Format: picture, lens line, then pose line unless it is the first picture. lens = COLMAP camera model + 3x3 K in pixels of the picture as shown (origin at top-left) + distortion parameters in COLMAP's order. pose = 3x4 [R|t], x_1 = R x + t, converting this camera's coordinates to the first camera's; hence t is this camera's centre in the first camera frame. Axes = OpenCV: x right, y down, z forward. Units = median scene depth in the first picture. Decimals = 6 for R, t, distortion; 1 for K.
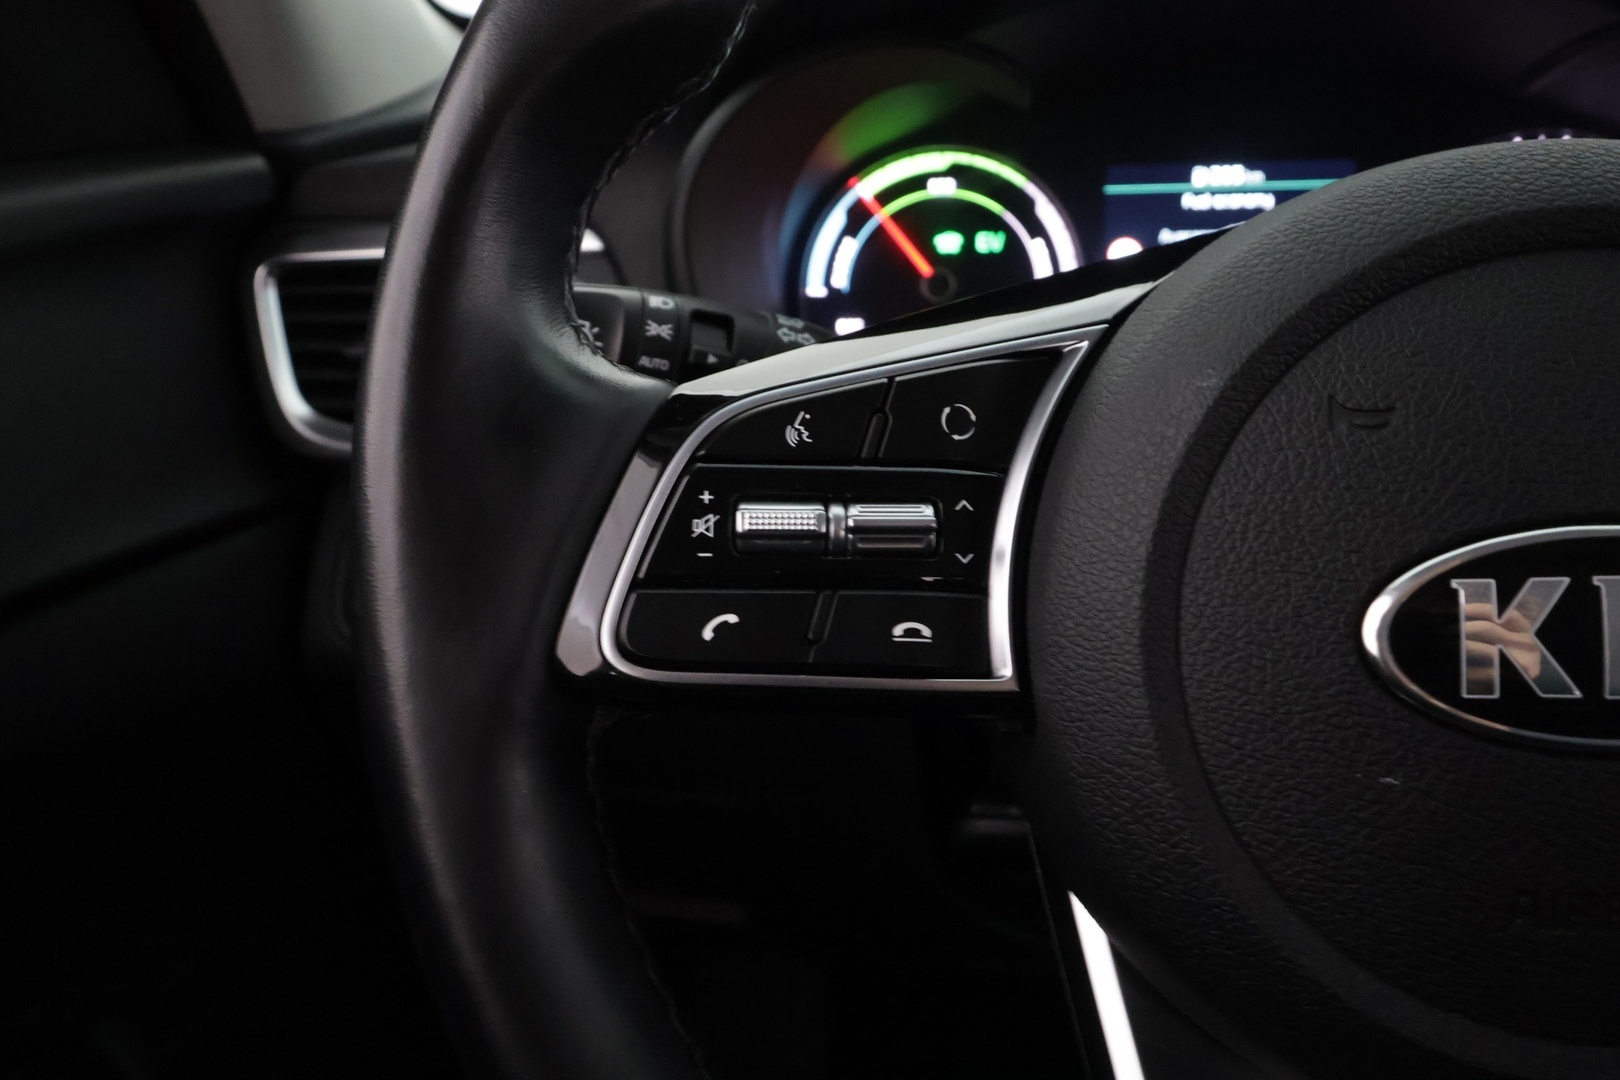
lens RADIAL K [[1278.7, 0, 806.8], [0, 1278.7, 548.4], [0, 0, 1]] dist [0.009106, -0.006957]
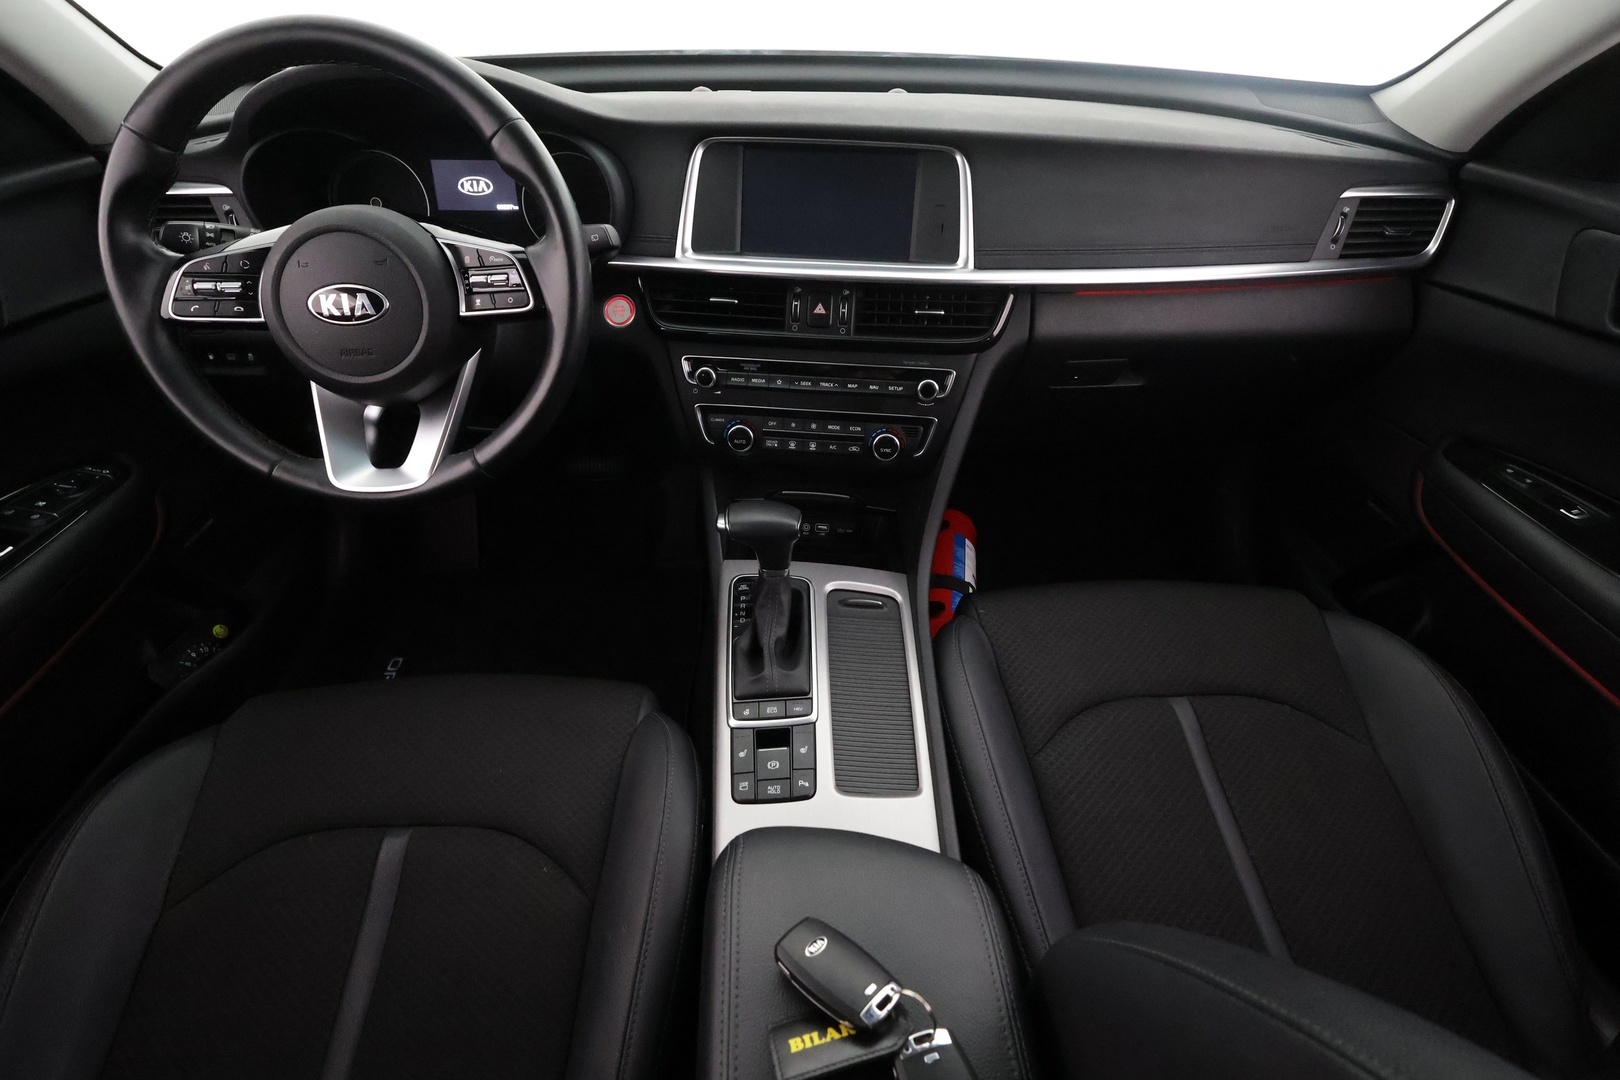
lens RADIAL K [[752.2, 0, 807.2], [0, 752.2, 542.8], [0, 0, 1]] dist [-0.001138, 0.001973]
pose [[0.979759, -0.078388, 0.184194, 1.636162], [0.019959, 0.953808, 0.299753, 0.099747], [-0.199183, -0.290009, 0.936067, -2.466740]]
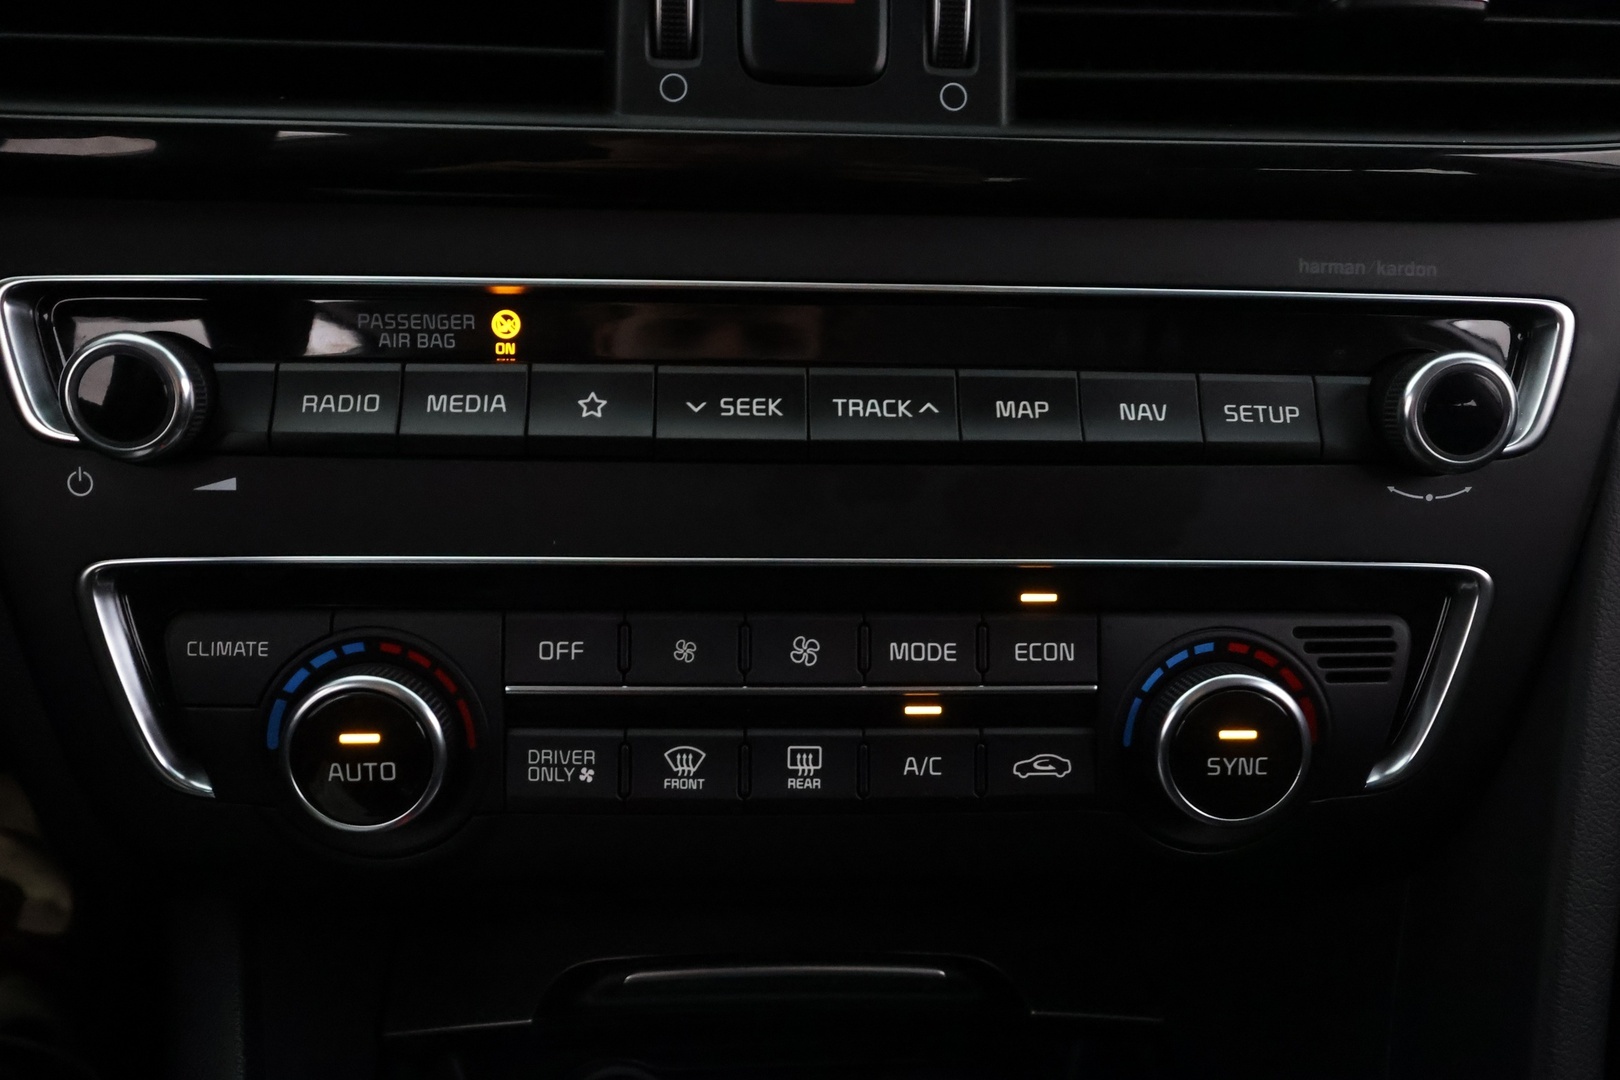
lens RADIAL K [[1278.7, 0, 810.3], [0, 1278.7, 542.2], [0, 0, 1]] dist [0.009106, -0.006957]
pose [[0.940663, -0.080138, 0.329743, 2.077976], [0.055868, 0.995028, 0.082448, 0.508044], [-0.334711, -0.059134, 0.940464, 0.328660]]
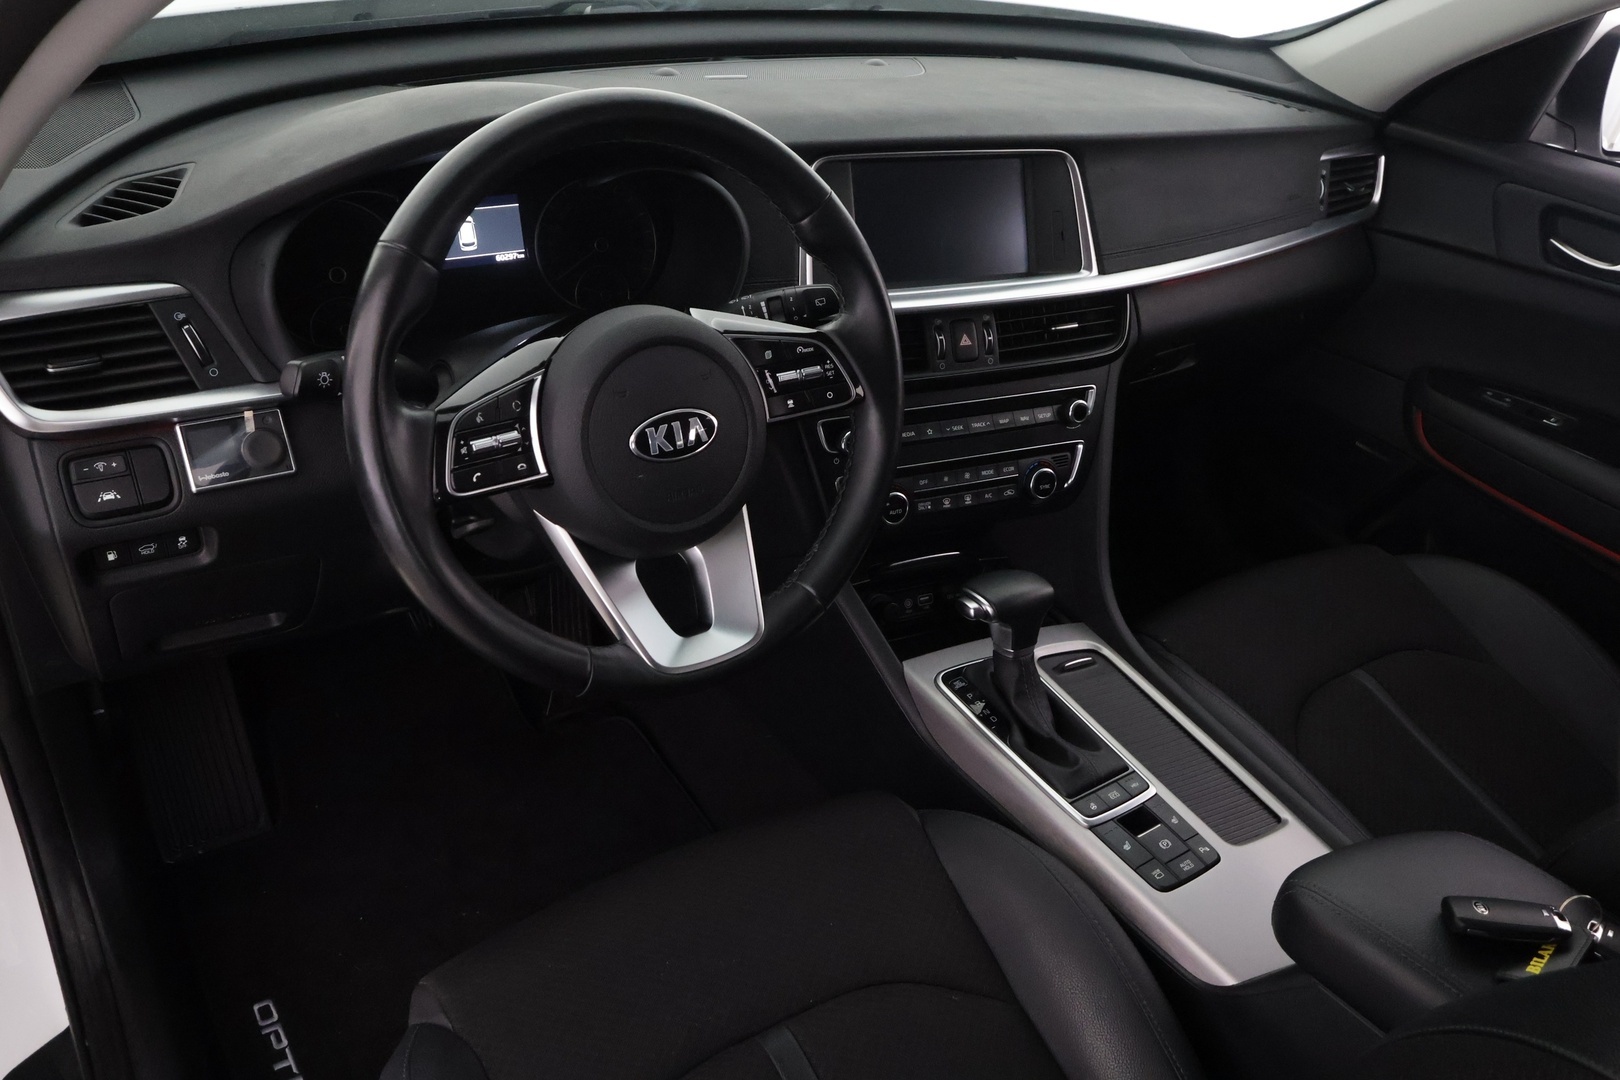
lens RADIAL K [[1278.7, 0, 814.7], [0, 1278.7, 545.1], [0, 0, 1]] dist [0.009106, -0.006957]
pose [[0.728388, -0.267643, 0.630729, -1.659710], [0.111567, 0.954594, 0.276230, -0.631641], [-0.676021, -0.130834, 0.725175, -2.241724]]
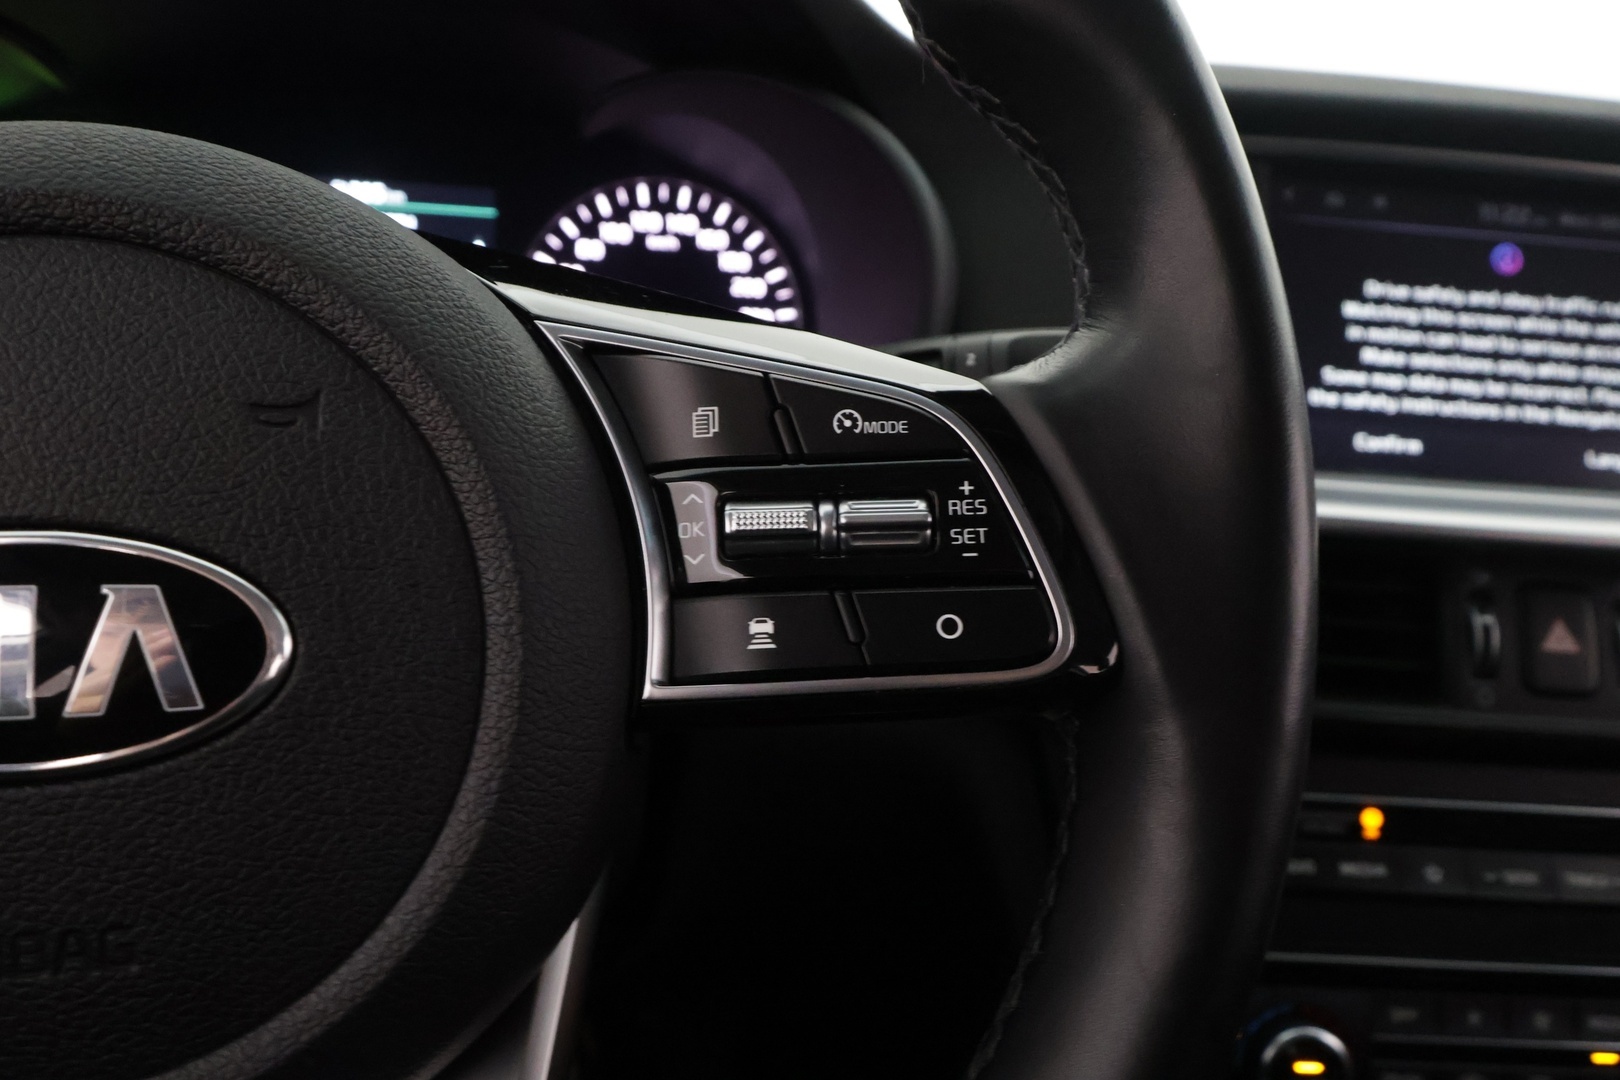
lens RADIAL K [[1278.7, 0, 802.4], [0, 1278.7, 550.2], [0, 0, 1]] dist [0.009106, -0.006957]
pose [[0.935839, 0.002574, 0.352418, 0.684392], [0.006901, 0.999648, -0.025625, 0.020052], [-0.352360, 0.026412, 0.935492, -0.051544]]
